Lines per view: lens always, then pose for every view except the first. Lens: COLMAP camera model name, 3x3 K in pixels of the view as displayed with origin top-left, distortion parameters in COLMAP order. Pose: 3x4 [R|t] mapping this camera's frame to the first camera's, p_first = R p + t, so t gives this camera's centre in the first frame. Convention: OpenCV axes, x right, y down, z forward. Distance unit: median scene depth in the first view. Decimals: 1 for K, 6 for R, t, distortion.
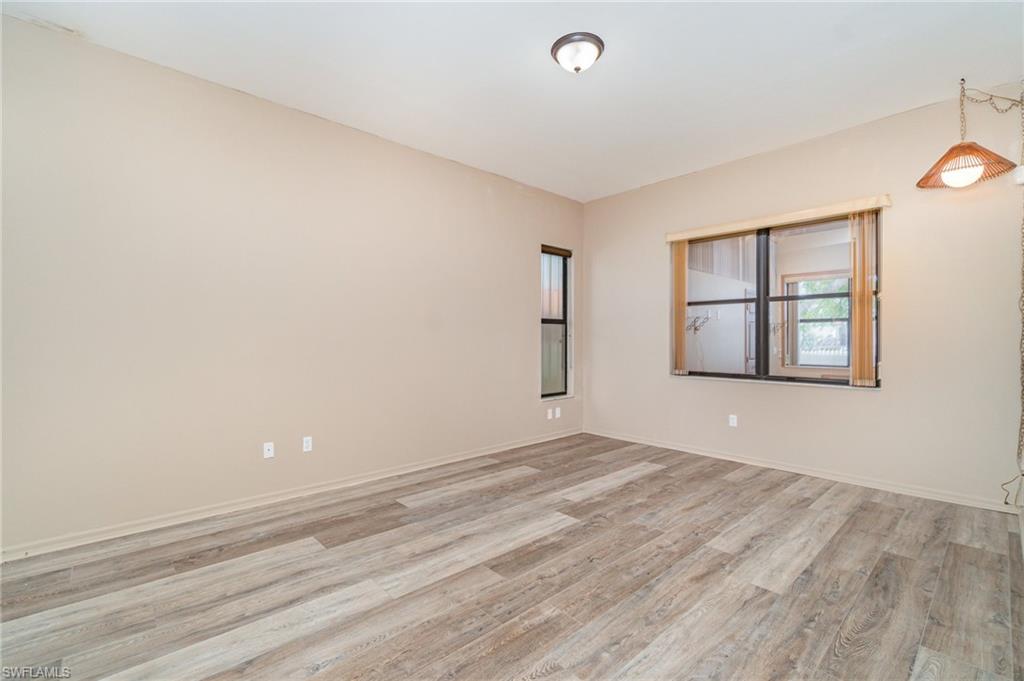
lens RADIAL K [[443.3, 0, 511.8], [0, 443.3, 341.9], [0, 0, 1]] dist [0.001972, 0.000660]
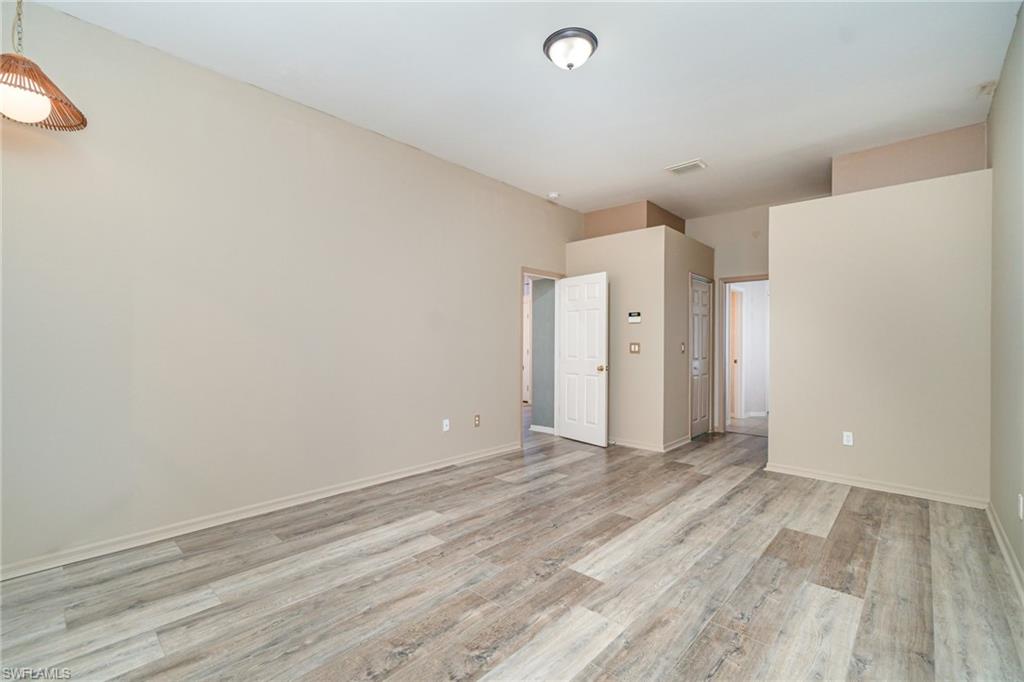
lens RADIAL K [[443.3, 0, 511.9], [0, 443.3, 340.4], [0, 0, 1]] dist [0.001972, 0.000660]
pose [[-0.996458, -0.005366, -0.083918, 0.362398], [-0.005390, 0.999985, 0.000059, -0.010042], [0.083916, 0.000512, -0.996473, 1.993316]]
